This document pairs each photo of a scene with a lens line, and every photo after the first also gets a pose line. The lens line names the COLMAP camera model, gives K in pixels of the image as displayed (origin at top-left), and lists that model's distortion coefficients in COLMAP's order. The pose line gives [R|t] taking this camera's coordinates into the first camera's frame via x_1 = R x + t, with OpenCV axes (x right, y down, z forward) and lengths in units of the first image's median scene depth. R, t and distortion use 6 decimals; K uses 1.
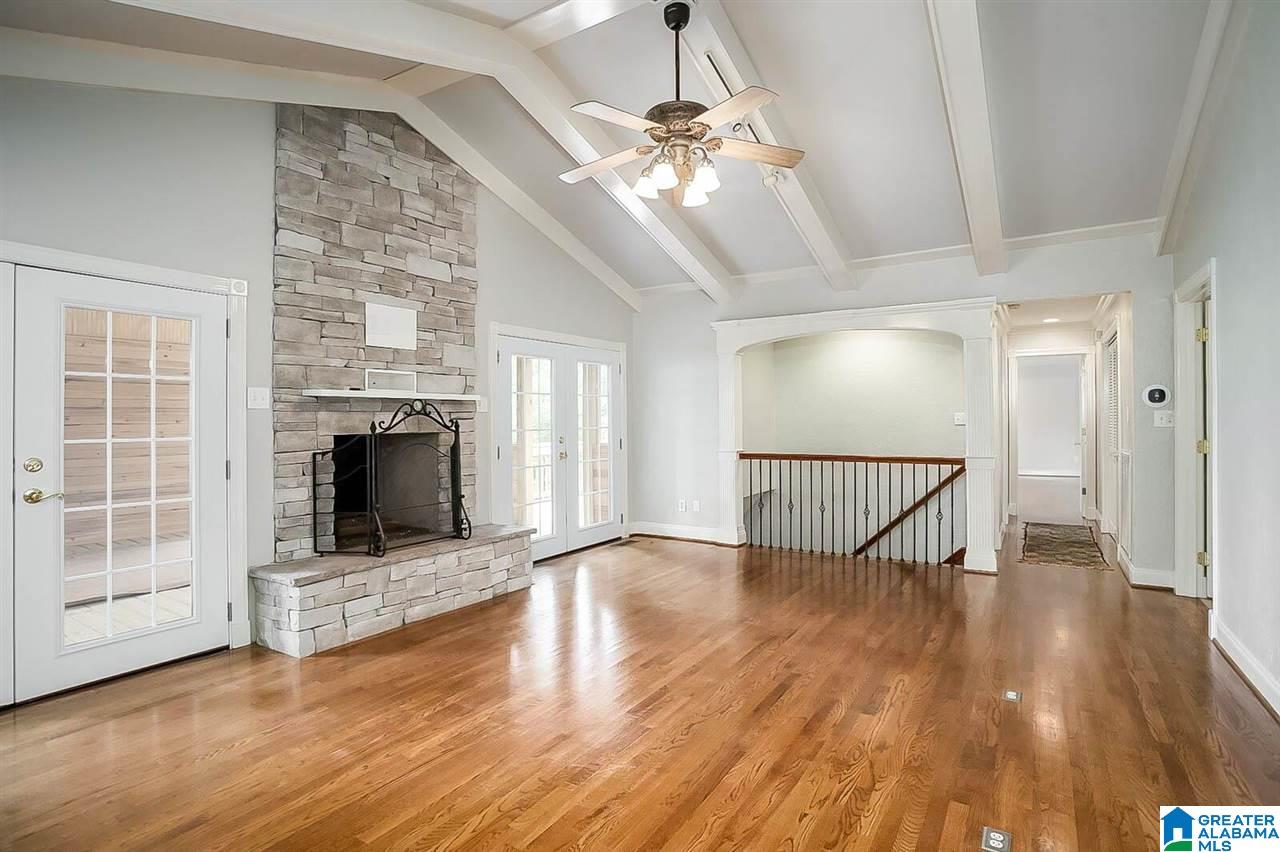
lens RADIAL K [[642.8, 0, 647.1], [0, 642.8, 422.7], [0, 0, 1]] dist [-0.058086, 0.026742]
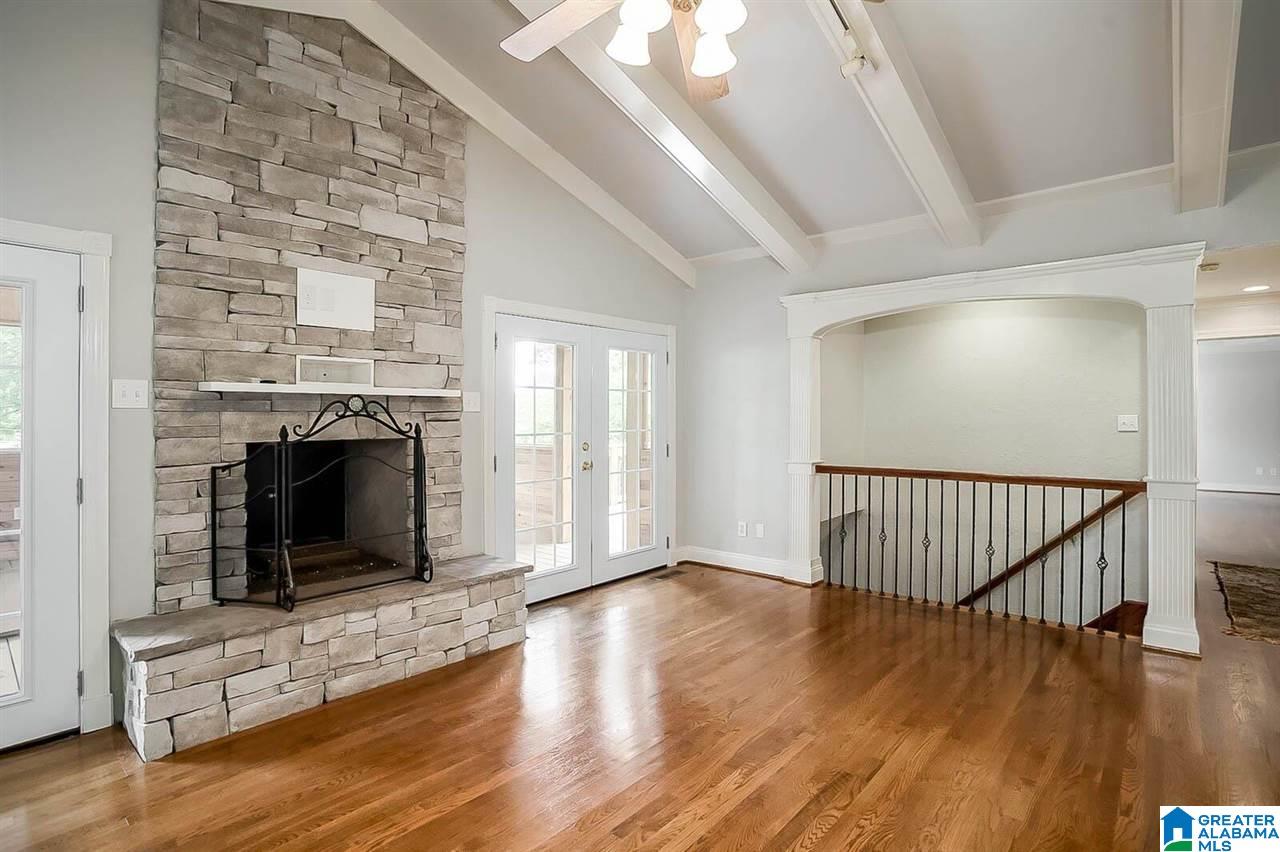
lens RADIAL K [[645.5, 0, 642.4], [0, 645.5, 428.3], [0, 0, 1]] dist [-0.058085, 0.028253]
pose [[0.988867, 0.008554, -0.148558, 0.077068], [-0.006426, 0.999870, 0.014799, -0.010989], [0.148665, -0.013680, 0.988793, 0.301089]]
